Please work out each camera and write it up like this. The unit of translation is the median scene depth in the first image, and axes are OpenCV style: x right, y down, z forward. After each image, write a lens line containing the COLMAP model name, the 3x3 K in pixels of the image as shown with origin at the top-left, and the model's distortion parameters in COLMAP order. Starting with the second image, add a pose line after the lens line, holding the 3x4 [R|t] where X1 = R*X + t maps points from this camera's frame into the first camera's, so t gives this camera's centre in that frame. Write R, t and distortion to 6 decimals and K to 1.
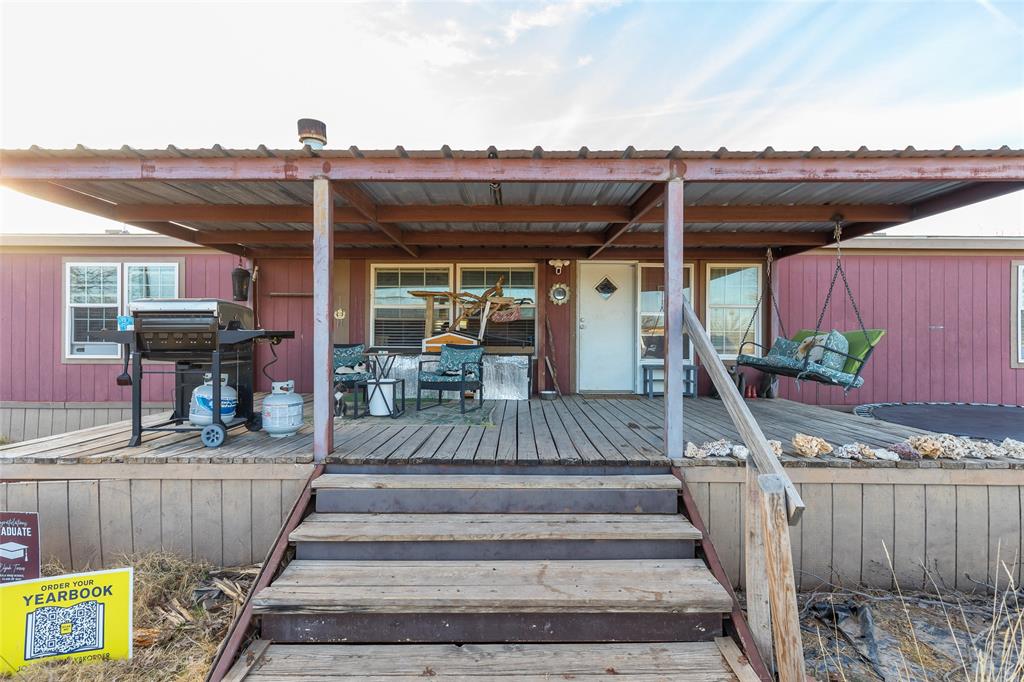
lens RADIAL K [[464.8, 0, 513.4], [0, 464.8, 335.6], [0, 0, 1]] dist [0.004617, -0.001732]
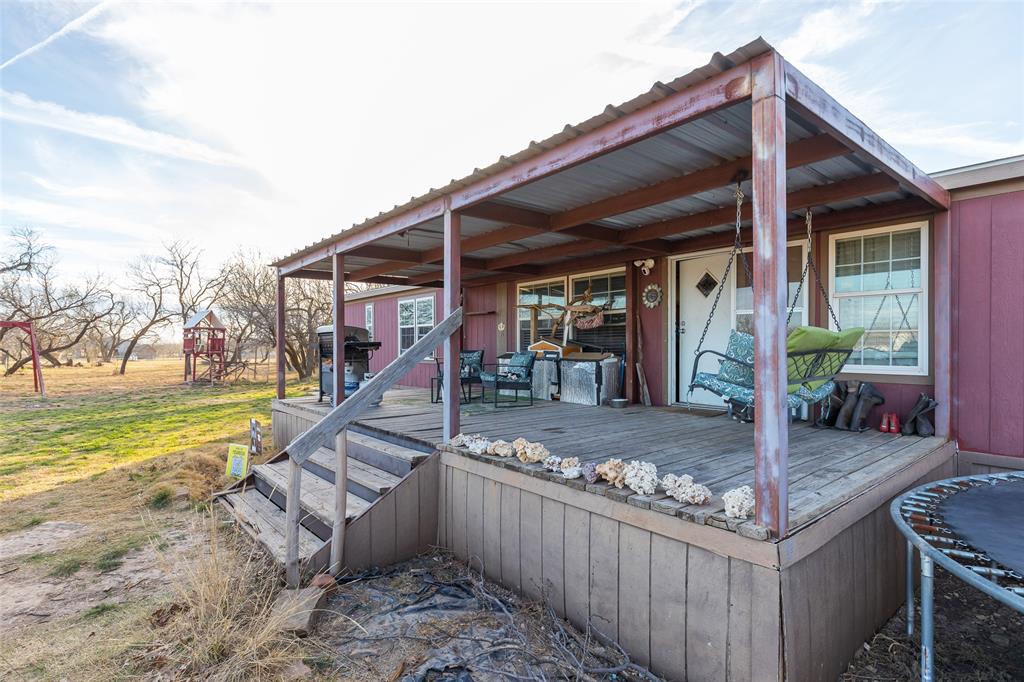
lens RADIAL K [[514.9, 0, 515.9], [0, 514.9, 350.2], [0, 0, 1]] dist [0.016183, 0.000058]
pose [[0.653510, -0.002031, -0.756915, 0.748737], [0.013617, 0.999866, 0.009074, 0.005140], [0.756796, -0.016237, 0.653450, 0.137276]]
